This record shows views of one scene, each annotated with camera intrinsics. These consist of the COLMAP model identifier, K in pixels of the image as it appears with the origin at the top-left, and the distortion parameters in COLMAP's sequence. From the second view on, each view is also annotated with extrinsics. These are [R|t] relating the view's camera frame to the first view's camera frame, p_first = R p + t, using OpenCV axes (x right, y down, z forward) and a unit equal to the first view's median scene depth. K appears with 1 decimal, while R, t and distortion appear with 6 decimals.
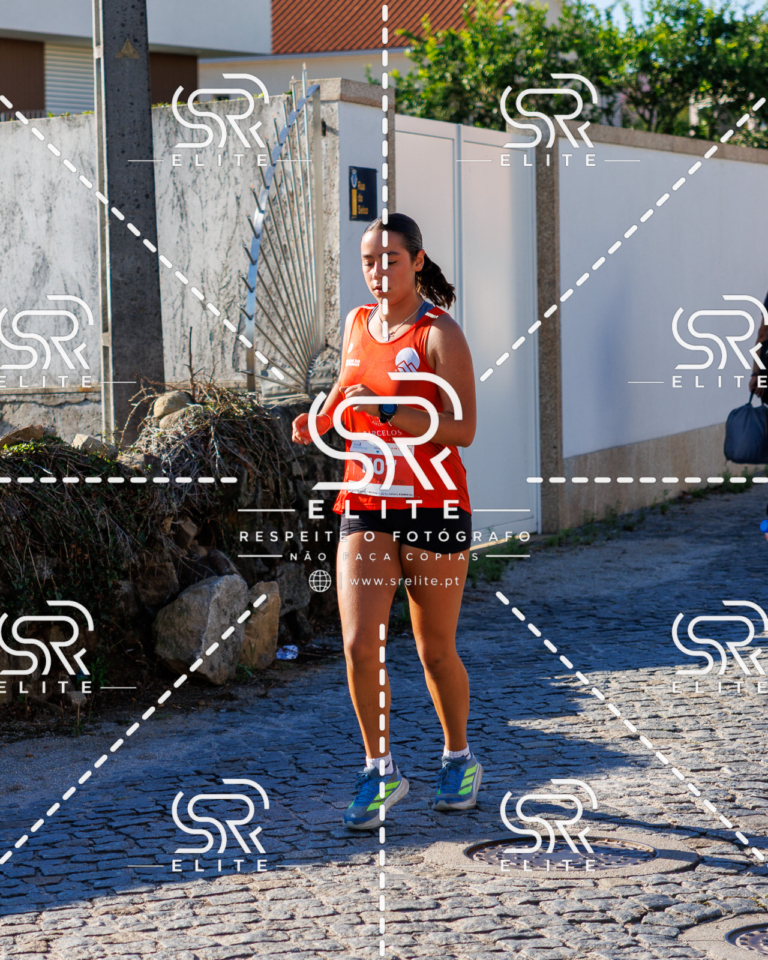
lens RADIAL K [[3147.4, 0, 195.3], [0, 3147.4, 433.1], [0, 0, 1]] dist [-0.036501, 0.684003]
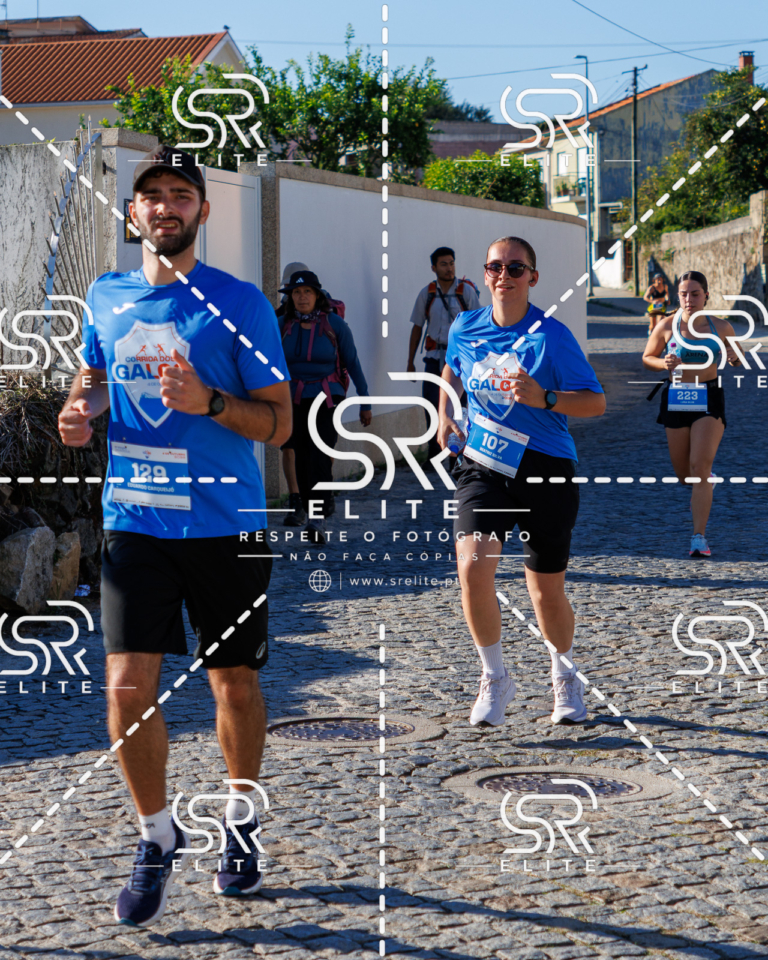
lens RADIAL K [[2805.4, 0, 345.1], [0, 2805.4, 297.9], [0, 0, 1]] dist [-0.045125, 0.674993]
pose [[0.984449, 0.004873, 0.175605, -0.071771], [0.003889, 0.998766, -0.049521, 0.011108], [-0.175630, 0.049433, 0.983214, -0.121569]]
